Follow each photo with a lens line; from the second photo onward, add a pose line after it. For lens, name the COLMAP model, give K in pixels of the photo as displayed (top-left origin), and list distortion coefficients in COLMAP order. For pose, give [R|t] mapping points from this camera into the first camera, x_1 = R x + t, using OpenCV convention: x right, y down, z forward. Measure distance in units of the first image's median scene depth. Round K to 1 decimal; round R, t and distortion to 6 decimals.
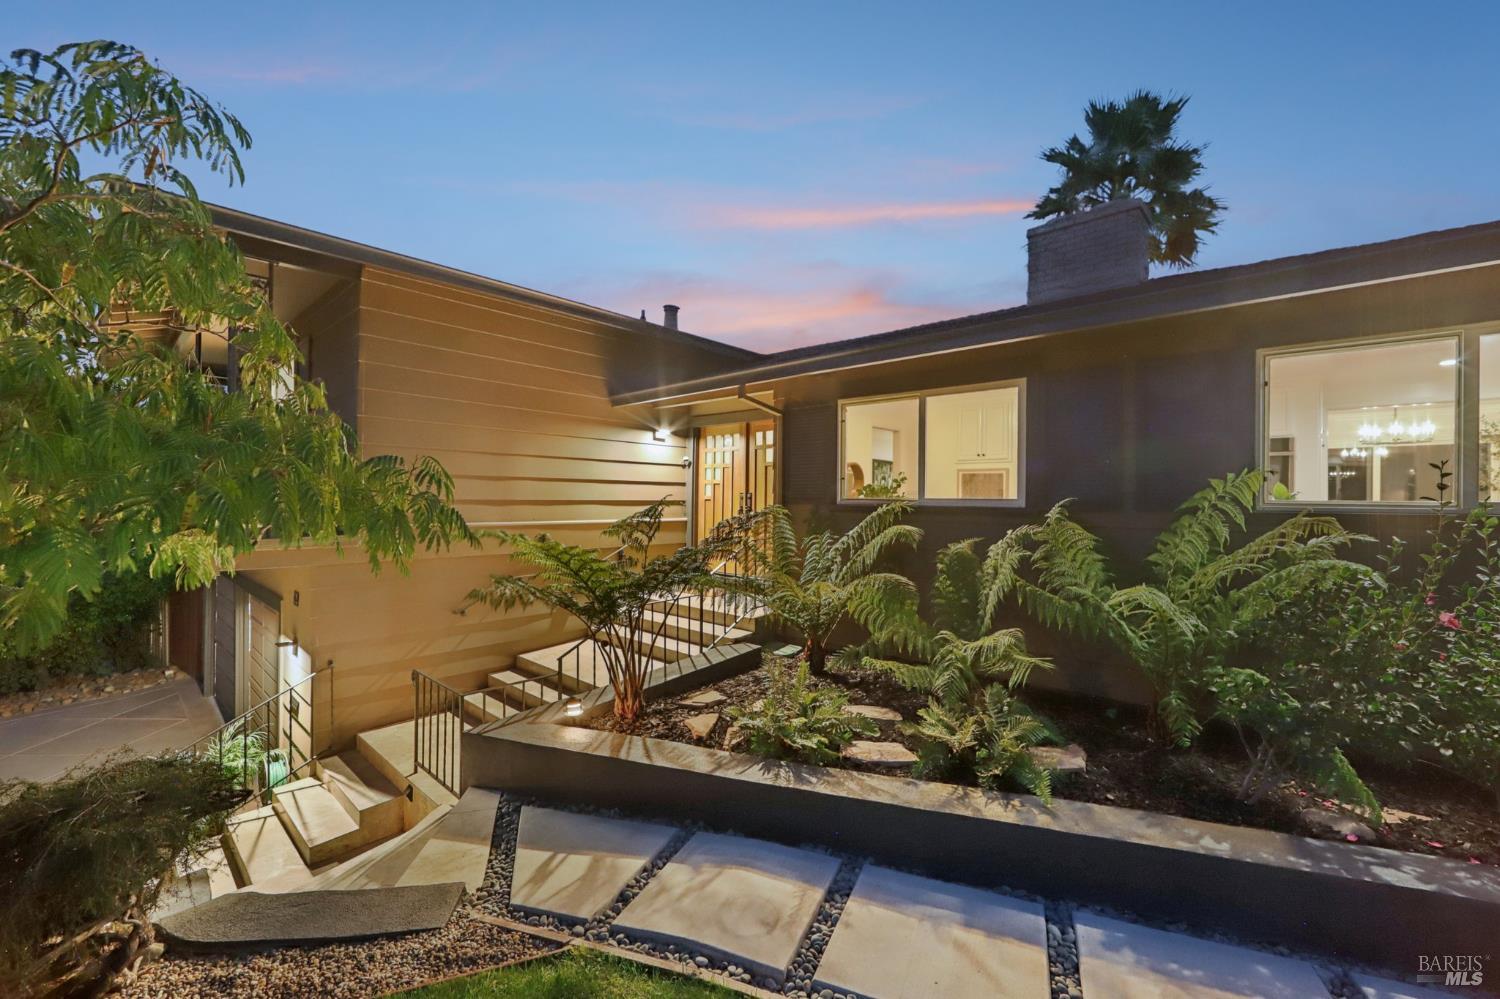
lens RADIAL K [[617.6, 0, 751.4], [0, 617.6, 491.1], [0, 0, 1]] dist [-0.010832, 0.000410]
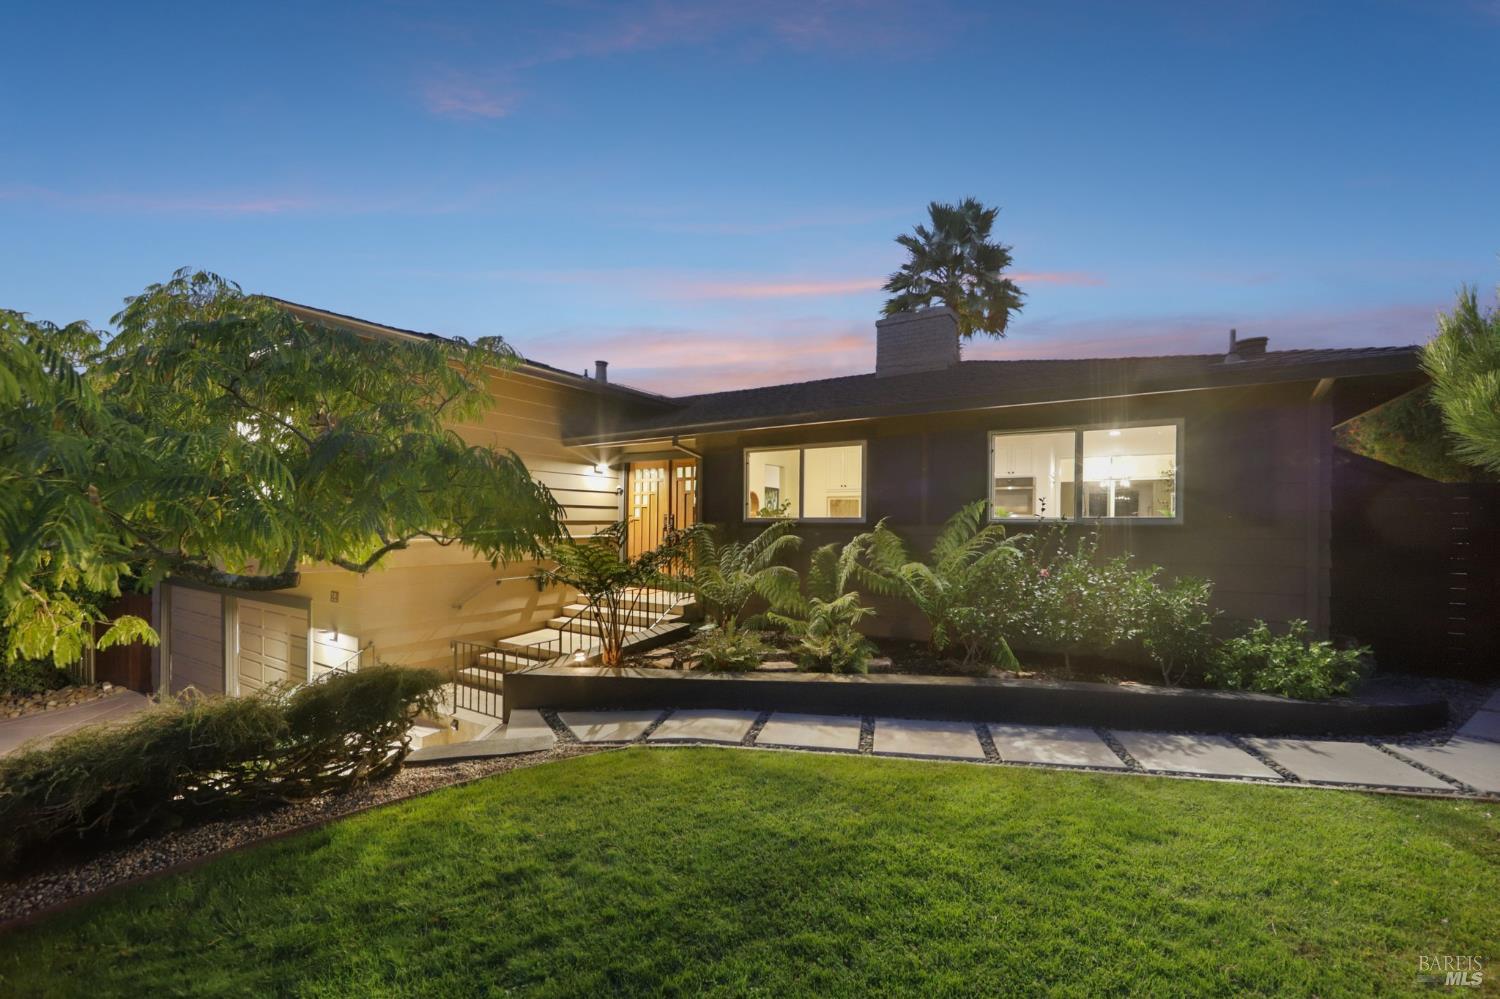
lens RADIAL K [[635.1, 0, 743.1], [0, 635.1, 509.5], [0, 0, 1]] dist [-0.001050, -0.000065]
pose [[0.983926, -0.000980, 0.178574, -0.130884], [0.002084, 0.999980, -0.005995, 0.001426], [-0.178564, 0.006271, 0.983908, -0.464011]]
